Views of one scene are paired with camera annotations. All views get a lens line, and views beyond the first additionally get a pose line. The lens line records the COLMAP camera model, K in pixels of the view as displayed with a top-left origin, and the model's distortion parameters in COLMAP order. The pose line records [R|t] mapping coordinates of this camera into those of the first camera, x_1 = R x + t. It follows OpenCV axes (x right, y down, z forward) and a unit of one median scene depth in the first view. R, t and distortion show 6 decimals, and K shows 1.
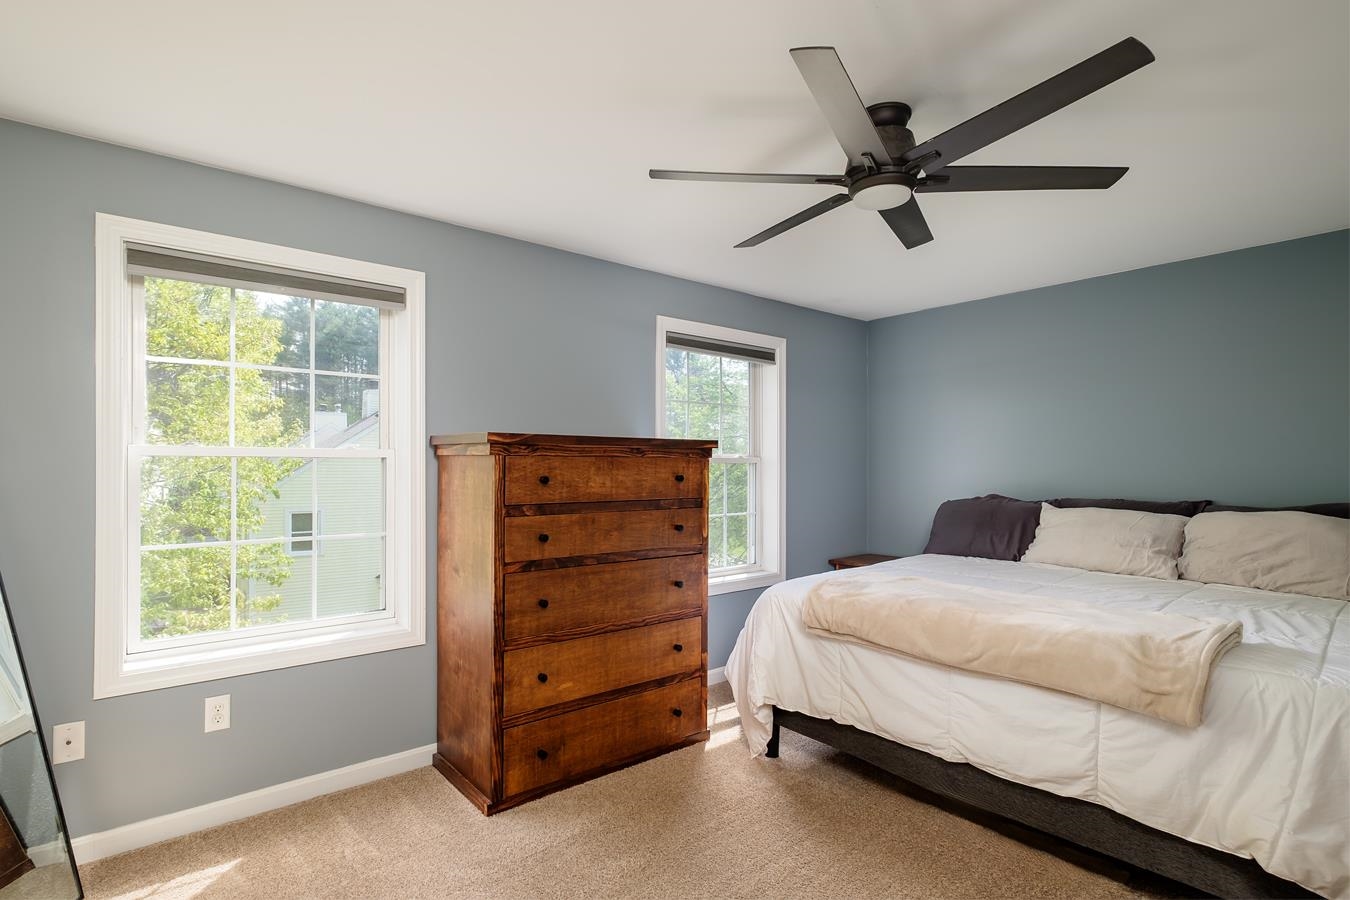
lens RADIAL K [[669.9, 0, 676.4], [0, 669.9, 455.6], [0, 0, 1]] dist [-0.010744, 0.000609]
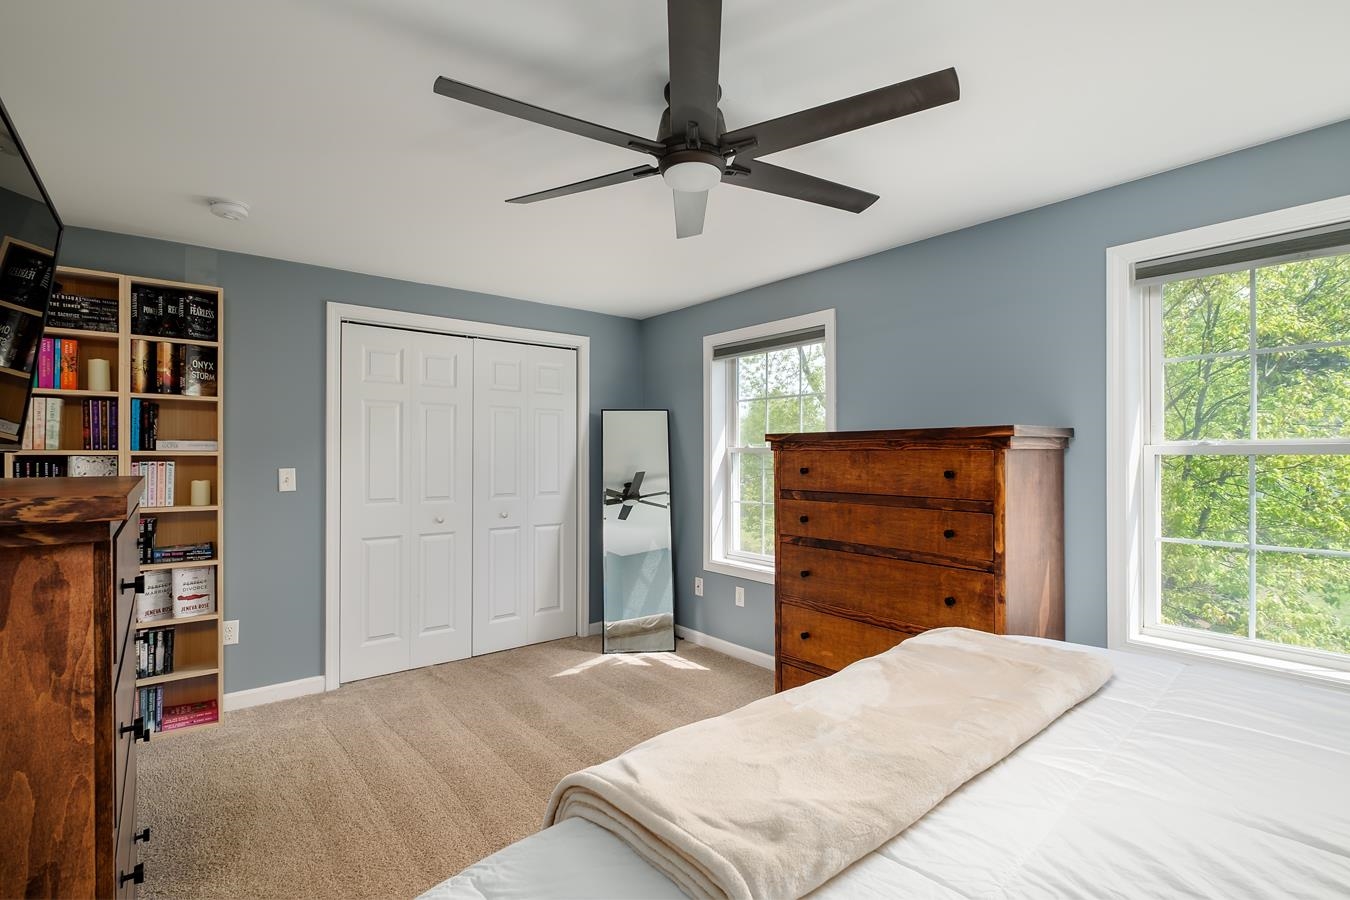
lens RADIAL K [[609.7, 0, 674.6], [0, 609.7, 455.4], [0, 0, 1]] dist [0.001232, -0.001283]
pose [[0.001581, -0.003284, -0.999993, 0.843665], [0.014988, 0.999882, -0.003260, 0.008612], [0.999886, -0.014983, 0.001630, 0.726866]]
